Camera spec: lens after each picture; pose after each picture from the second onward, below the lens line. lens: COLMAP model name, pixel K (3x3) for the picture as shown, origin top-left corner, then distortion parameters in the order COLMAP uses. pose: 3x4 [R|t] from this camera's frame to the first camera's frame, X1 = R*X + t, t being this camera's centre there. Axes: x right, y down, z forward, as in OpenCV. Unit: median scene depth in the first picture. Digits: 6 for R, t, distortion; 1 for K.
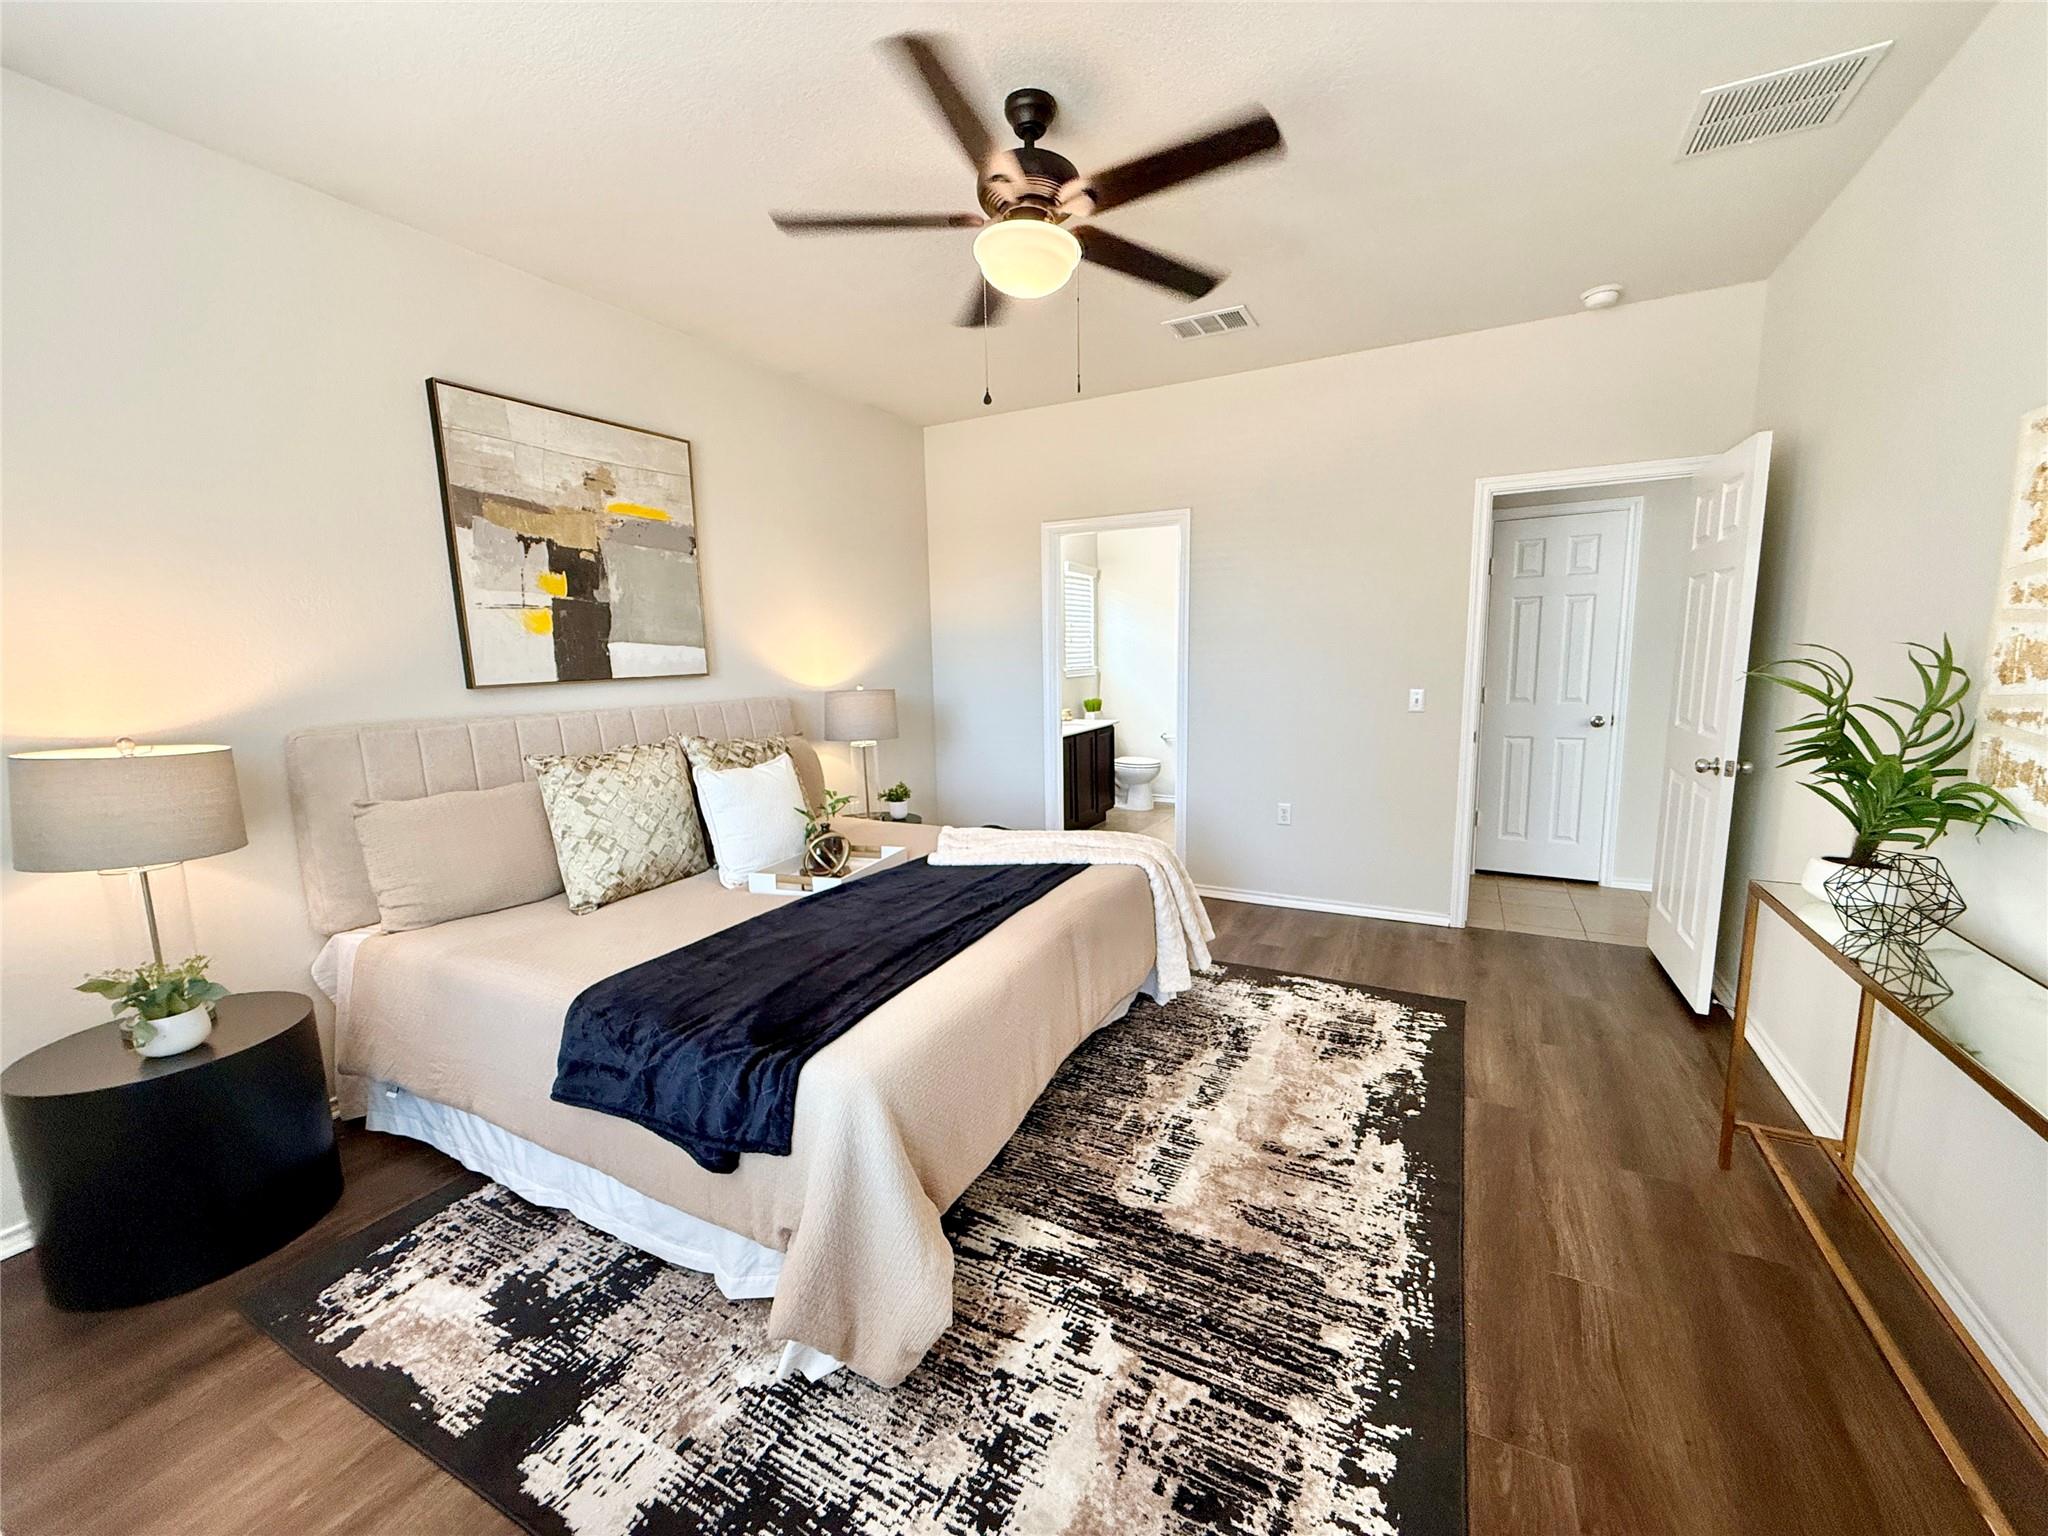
lens RADIAL K [[814.3, 0, 1021.6], [0, 814.3, 770.4], [0, 0, 1]] dist [0.000013, 0.000012]
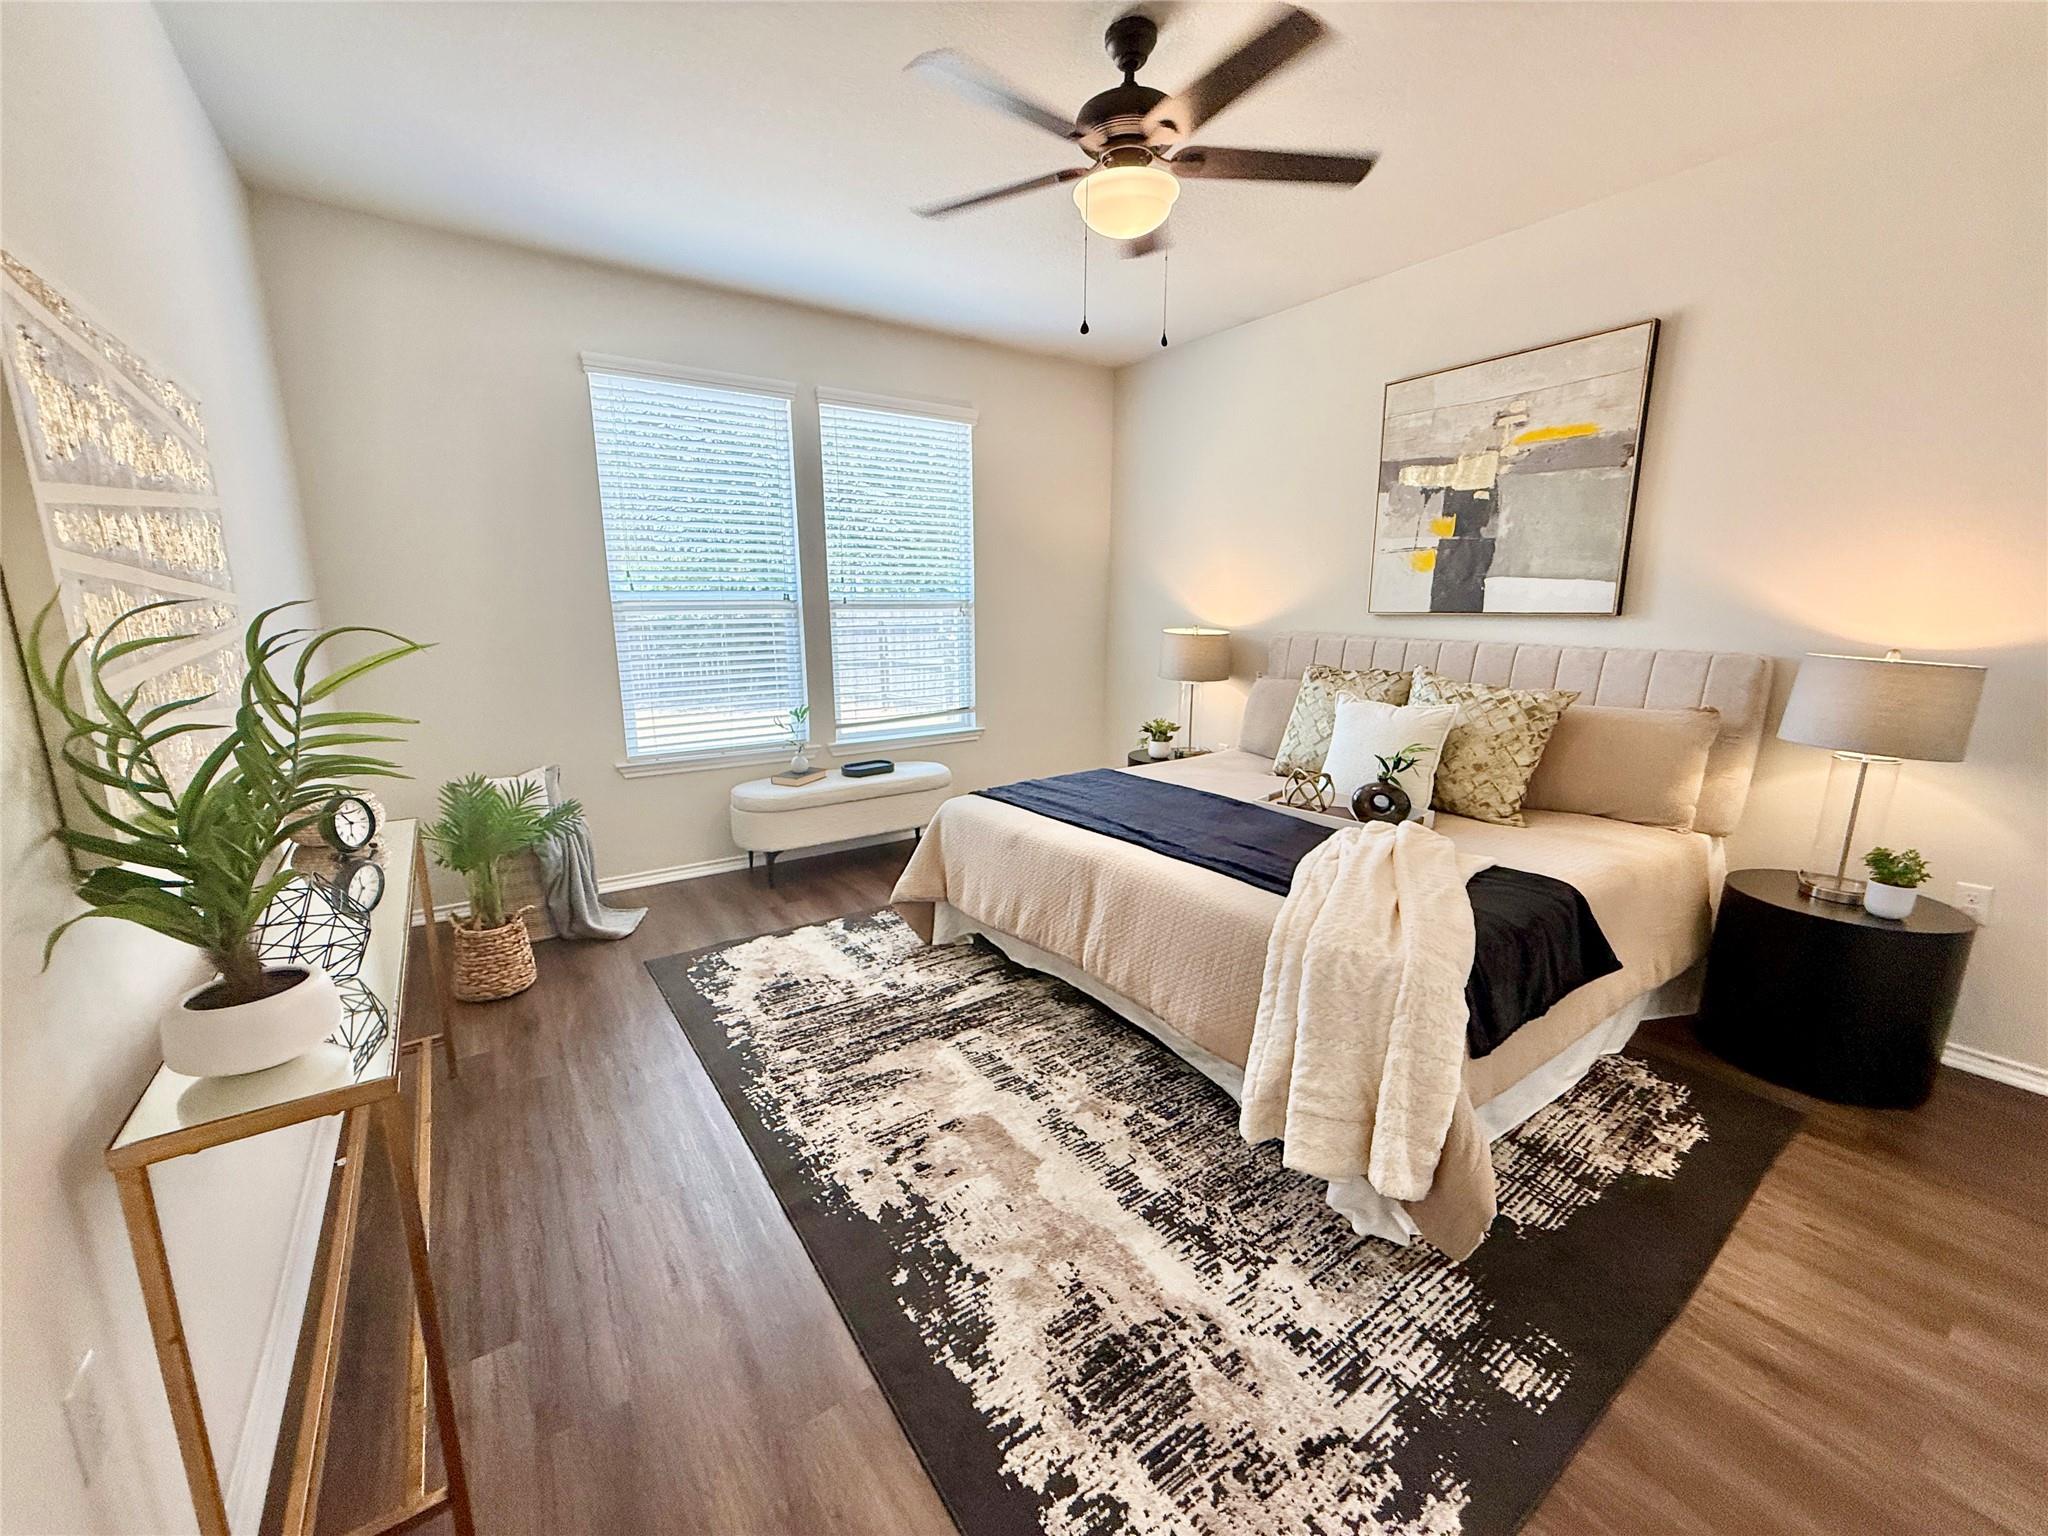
lens RADIAL K [[814.3, 0, 1021.6], [0, 814.3, 770.4], [0, 0, 1]] dist [0.000013, 0.000012]
pose [[-0.457690, 0.203709, -0.865461, 0.827136], [-0.118357, 0.950777, 0.286382, -0.174582], [0.881199, 0.233507, -0.411051, 1.115880]]
